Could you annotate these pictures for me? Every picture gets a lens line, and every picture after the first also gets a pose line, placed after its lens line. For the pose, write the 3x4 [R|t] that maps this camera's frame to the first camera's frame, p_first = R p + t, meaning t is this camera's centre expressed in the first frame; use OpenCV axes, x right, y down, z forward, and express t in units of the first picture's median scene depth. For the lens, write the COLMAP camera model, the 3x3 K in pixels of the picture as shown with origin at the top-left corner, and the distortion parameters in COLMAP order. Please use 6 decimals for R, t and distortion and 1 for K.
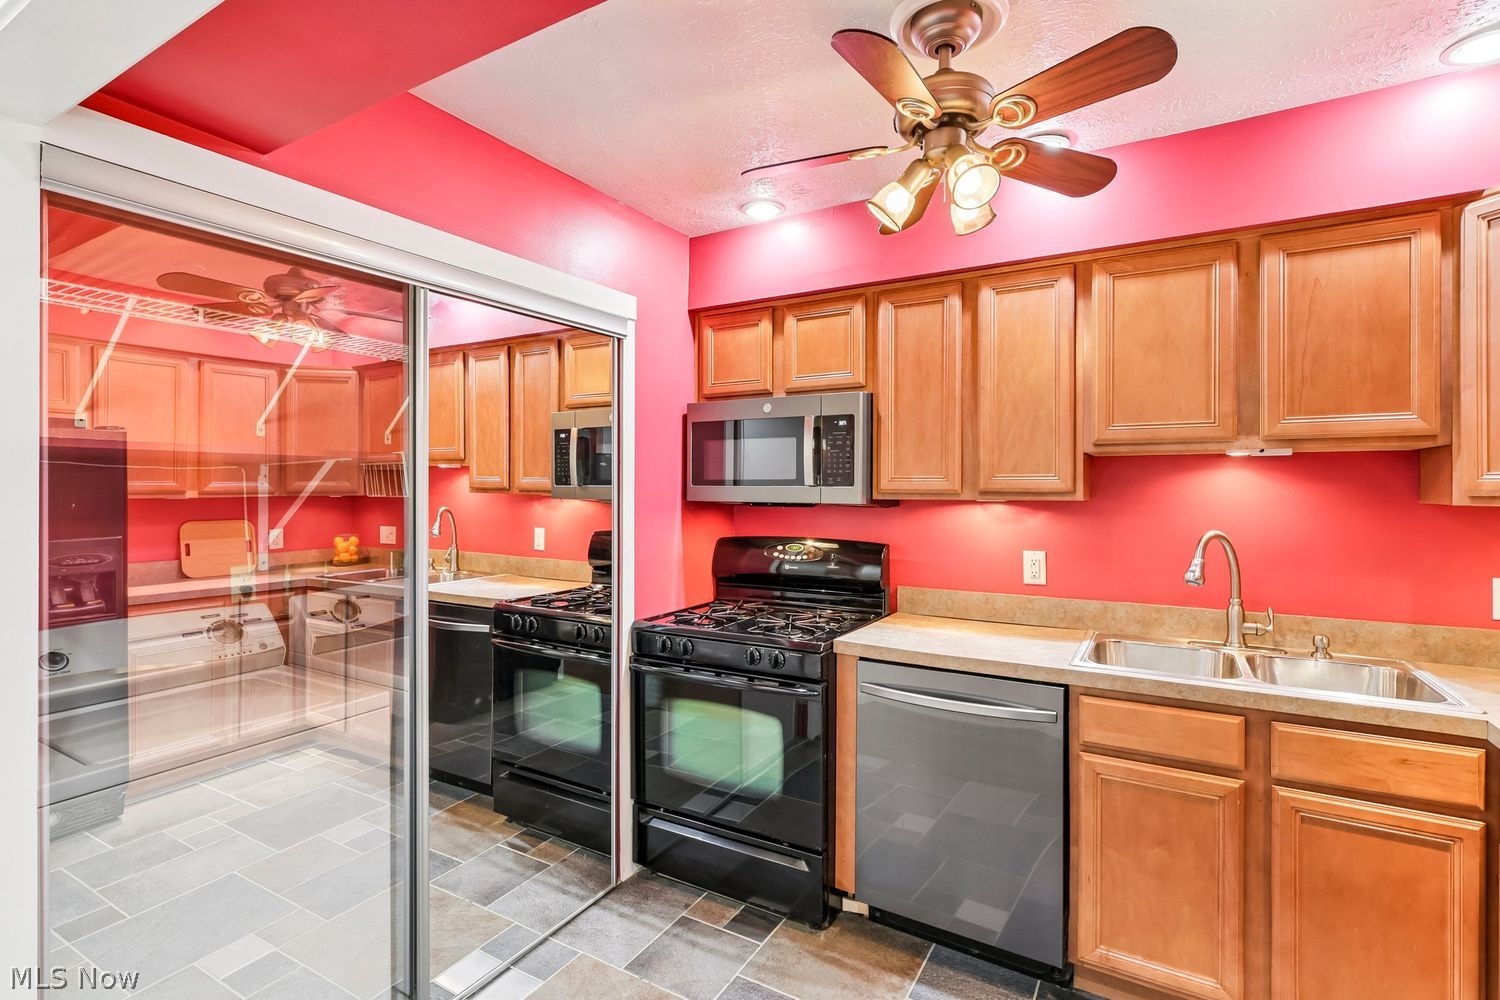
lens RADIAL K [[706.4, 0, 749.6], [0, 706.4, 490.8], [0, 0, 1]] dist [0.001344, -0.000065]
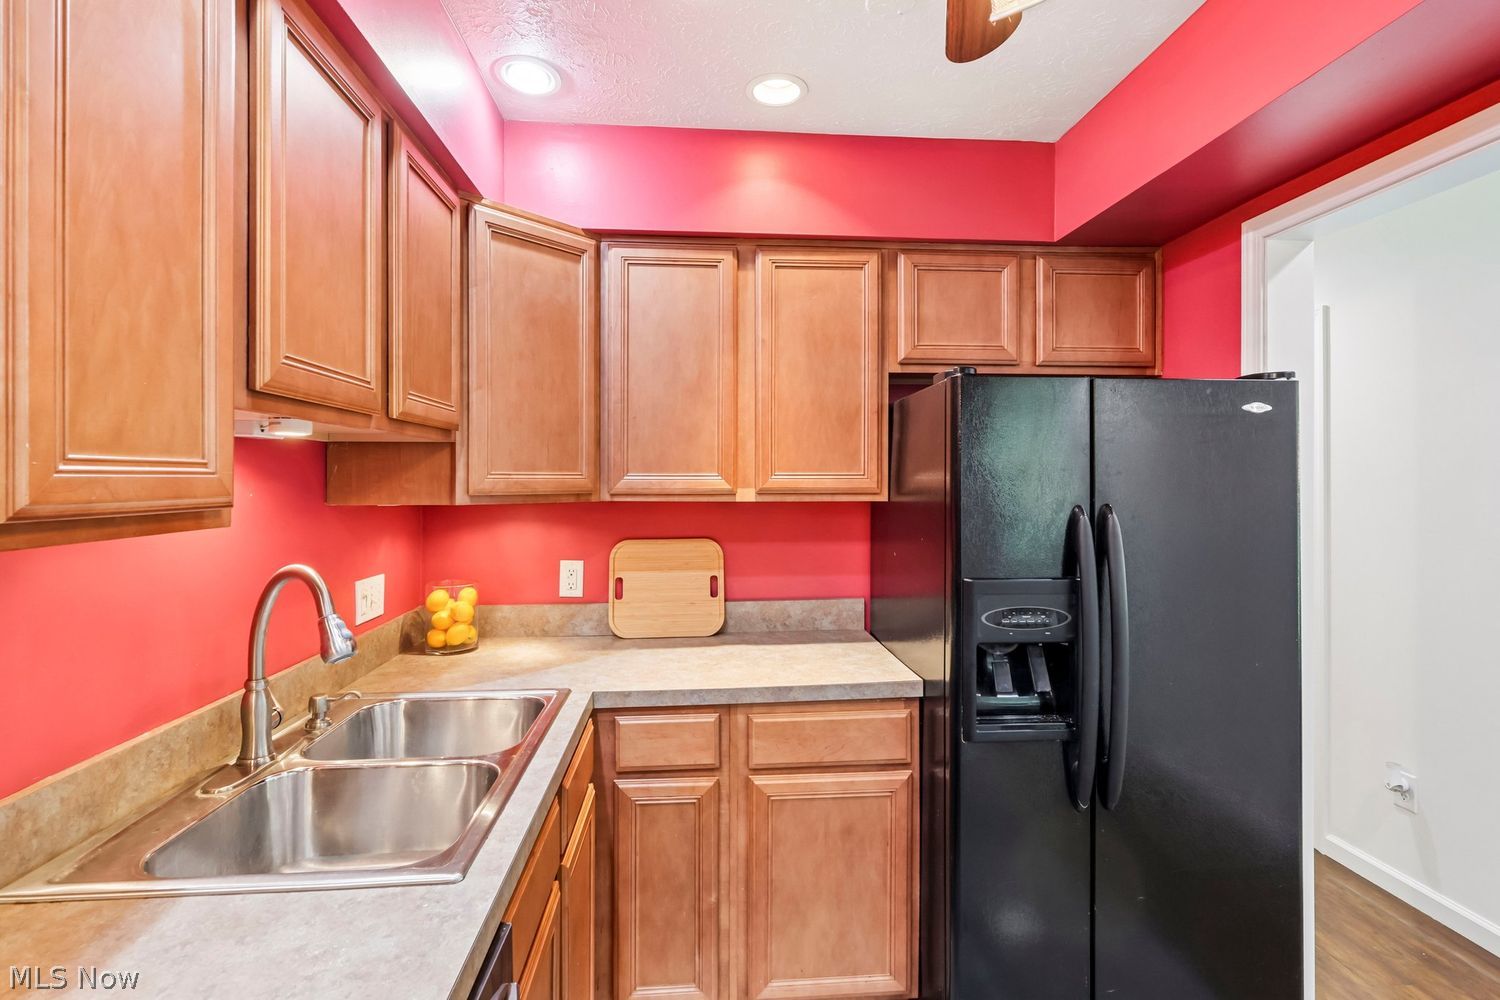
lens RADIAL K [[716.4, 0, 745.2], [0, 716.4, 480.1], [0, 0, 1]] dist [-0.001067, 0.000360]
pose [[-0.565666, -0.000912, 0.824634, -0.028681], [0.004002, 0.999985, 0.003851, -0.012369], [-0.824625, 0.005479, -0.565653, 0.956535]]
